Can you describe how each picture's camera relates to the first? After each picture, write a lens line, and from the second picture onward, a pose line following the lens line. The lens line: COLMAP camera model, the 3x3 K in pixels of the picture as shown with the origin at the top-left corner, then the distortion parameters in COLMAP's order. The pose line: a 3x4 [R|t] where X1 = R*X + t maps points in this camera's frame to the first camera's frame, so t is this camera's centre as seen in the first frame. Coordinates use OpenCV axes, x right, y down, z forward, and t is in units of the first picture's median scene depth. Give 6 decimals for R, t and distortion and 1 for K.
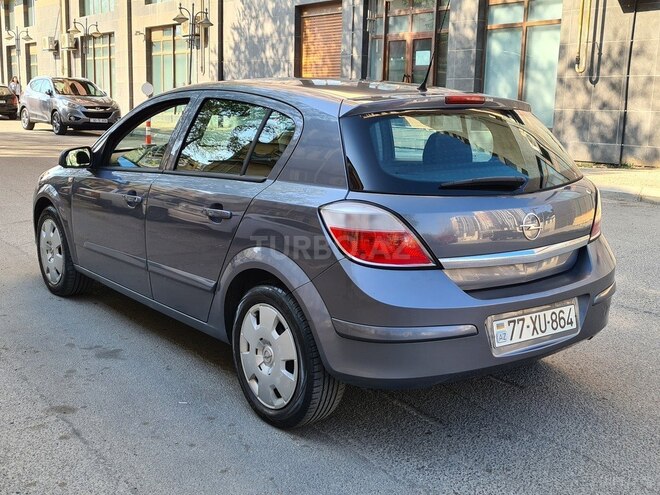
lens RADIAL K [[790.0, 0, 330.0], [0, 790.0, 247.5], [0, 0, 1]] dist [0.048441, 0.009962]
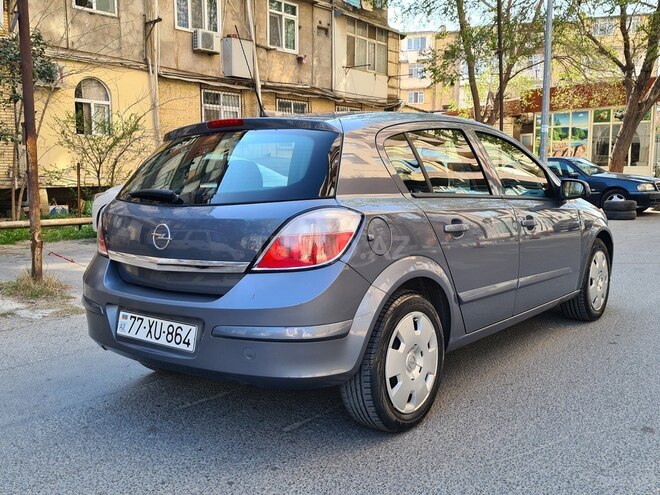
lens RADIAL K [[670.1, 0, 330.0], [0, 670.1, 247.5], [0, 0, 1]] dist [0.037339, 0.009827]
pose [[0.256930, 0.086661, -0.962537, 0.952601], [-0.165463, 0.985210, 0.044535, -0.072273], [0.952160, 0.147822, 0.267469, 0.786762]]
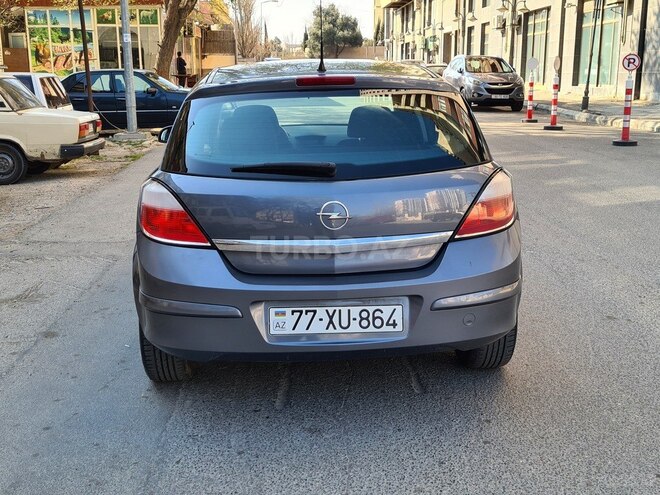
lens RADIAL K [[790.0, 0, 330.0], [0, 790.0, 247.5], [0, 0, 1]] dist [0.048441, 0.009962]
pose [[0.833667, 0.094658, -0.544094, 0.618396], [-0.077828, 0.995506, 0.053944, -0.031363], [0.546756, -0.002626, 0.837288, 0.166901]]
